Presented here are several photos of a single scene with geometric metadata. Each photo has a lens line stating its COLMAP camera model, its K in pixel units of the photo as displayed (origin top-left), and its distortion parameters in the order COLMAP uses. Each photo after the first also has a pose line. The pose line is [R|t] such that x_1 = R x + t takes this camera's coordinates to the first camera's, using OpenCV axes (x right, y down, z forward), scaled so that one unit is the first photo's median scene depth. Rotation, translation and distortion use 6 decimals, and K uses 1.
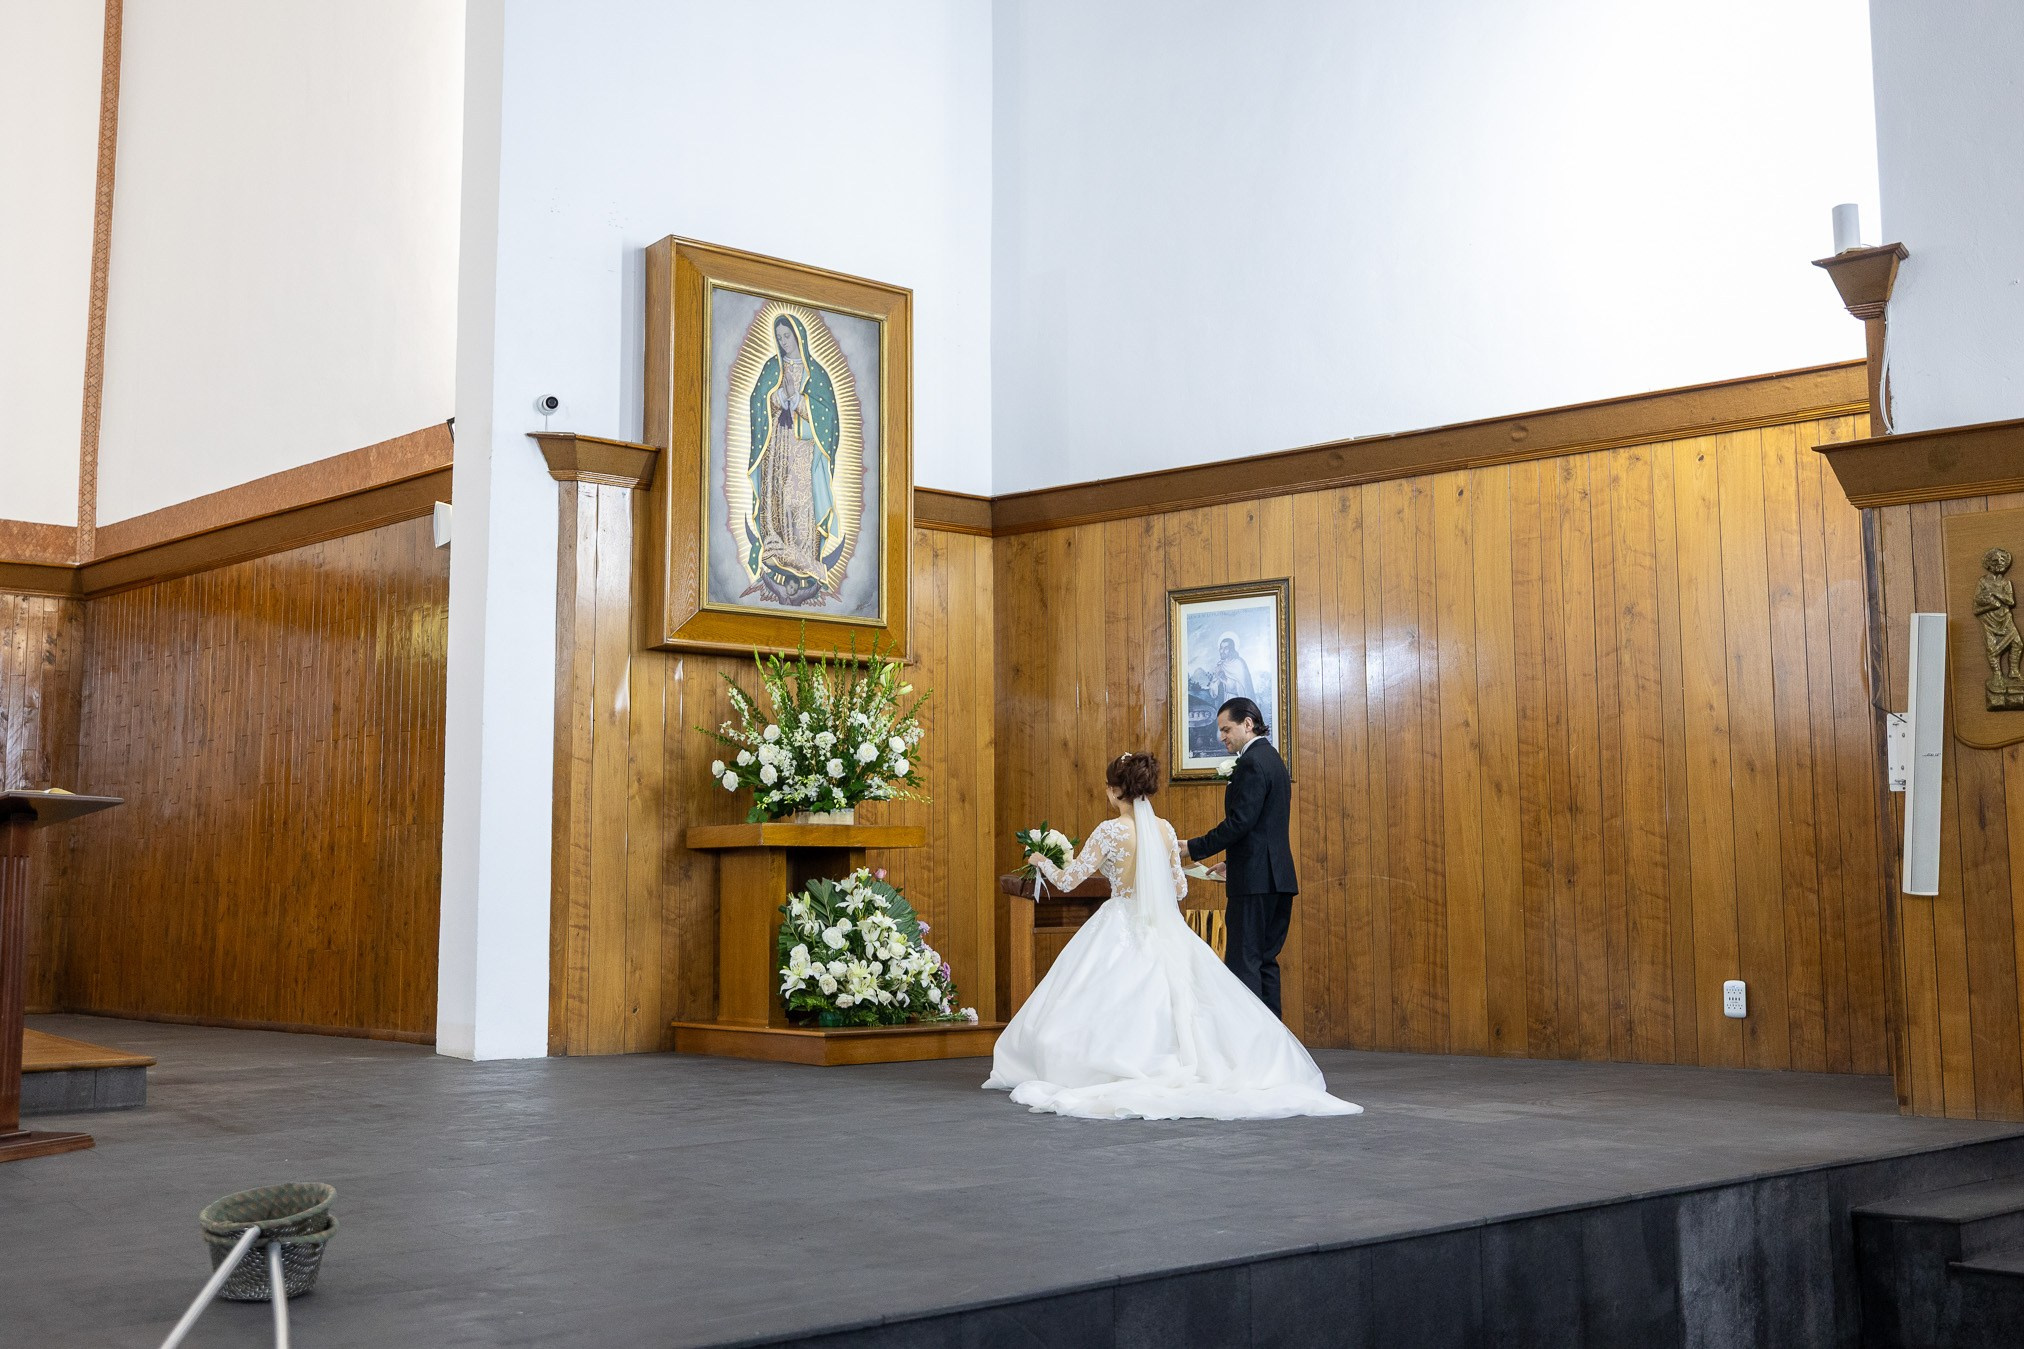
lens RADIAL K [[1969.5, 0, 1012.0], [0, 1969.5, 674.5], [0, 0, 1]] dist [0.005116, -0.002692]
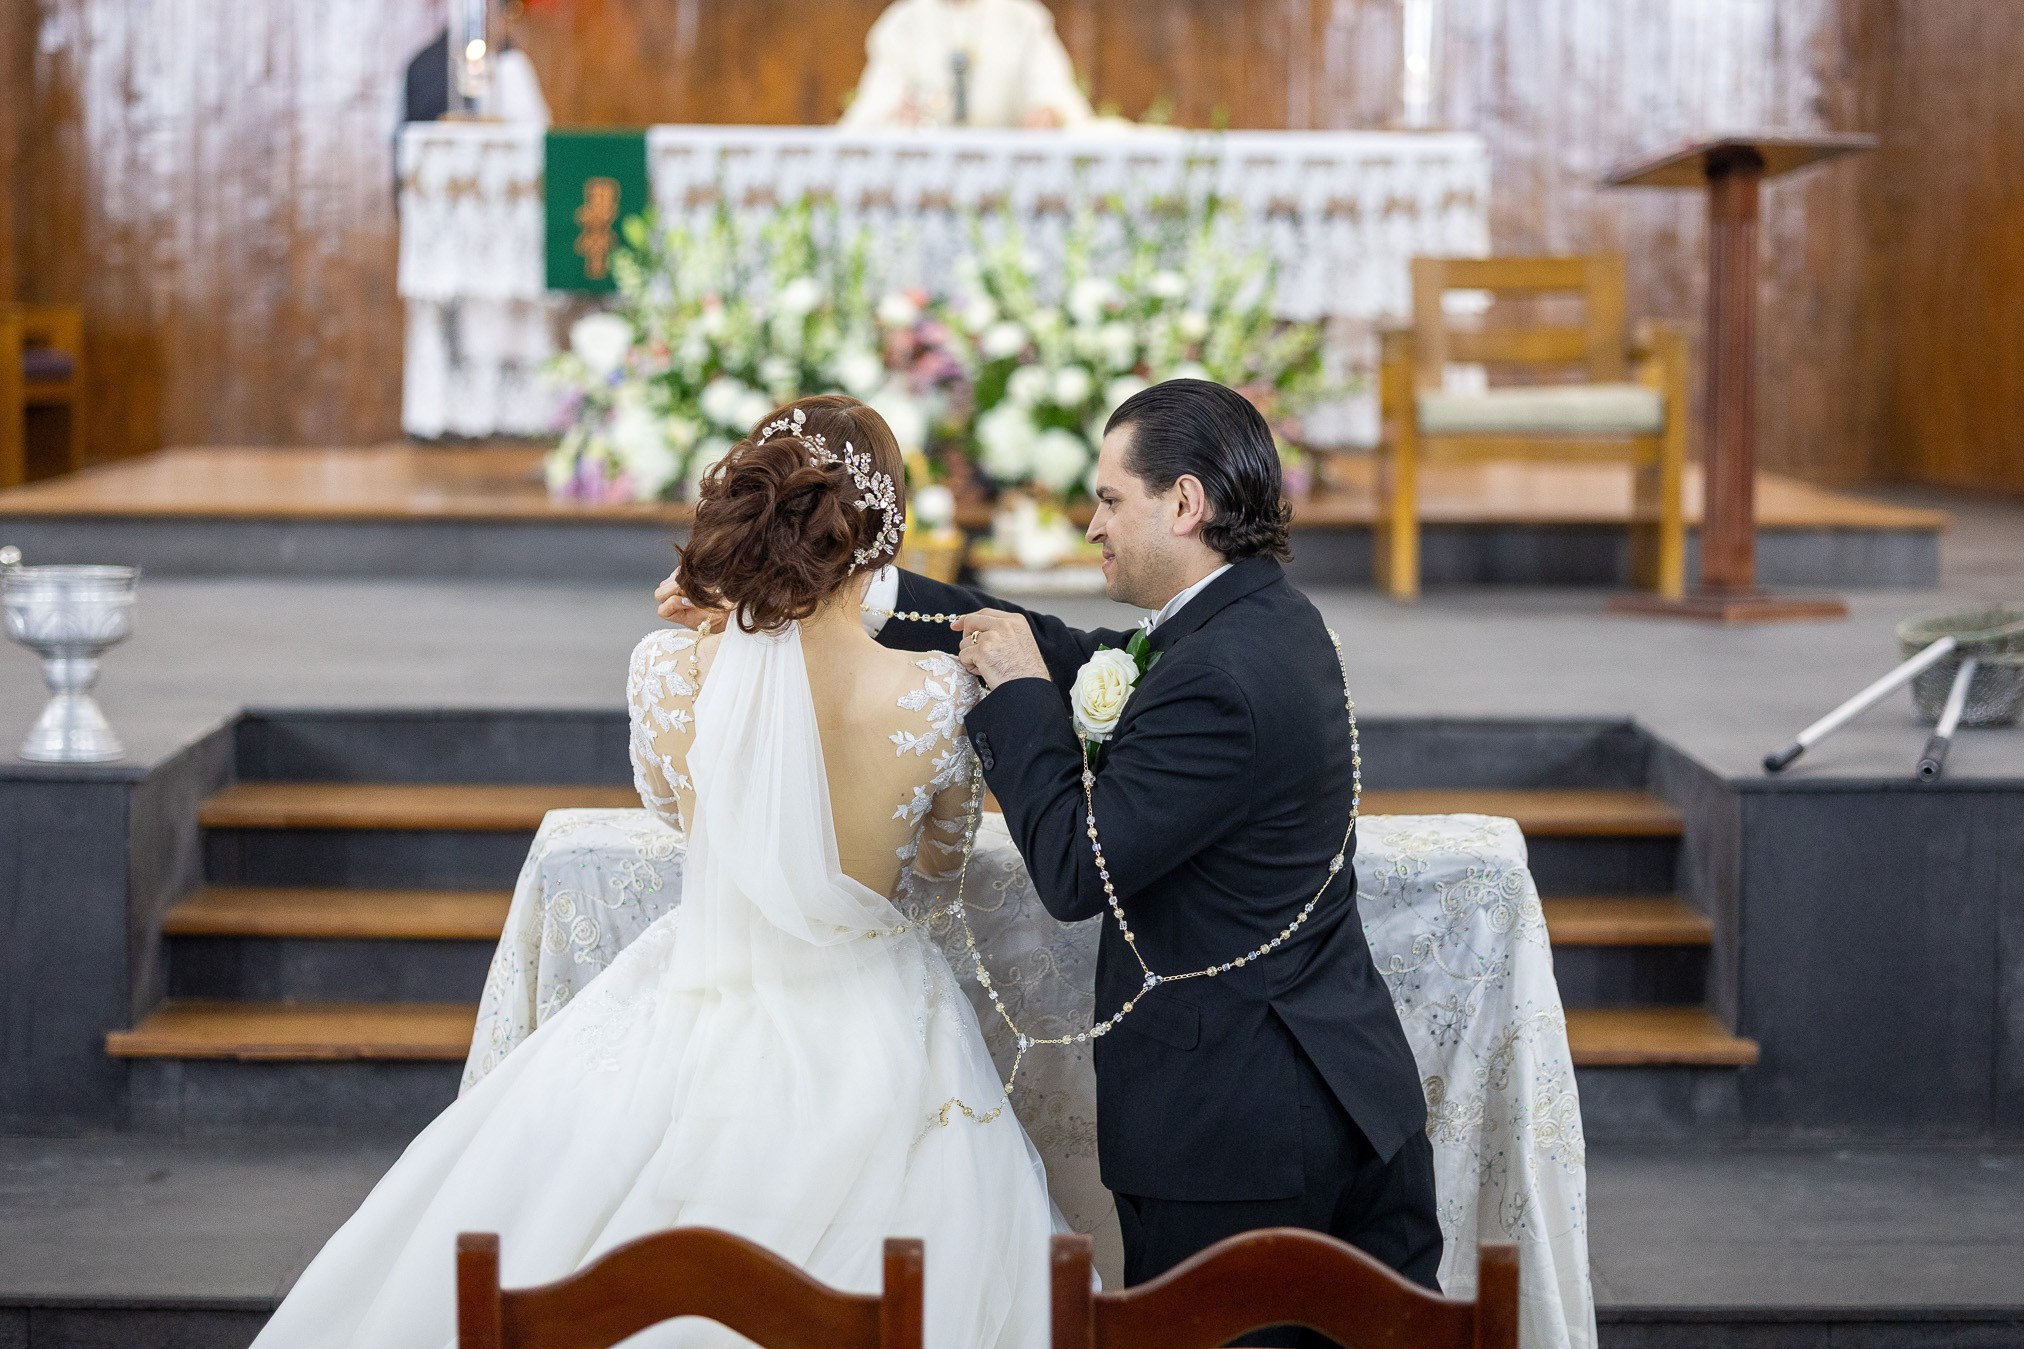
lens RADIAL K [[4977.8, 0, 1012.0], [0, 4977.8, 674.5], [0, 0, 1]] dist [0.142279, -2.749047]
pose [[0.802525, 0.054299, -0.594142, 0.240060], [0.056259, 0.984525, 0.165967, -0.039821], [0.593960, -0.166619, 0.787051, -0.400963]]
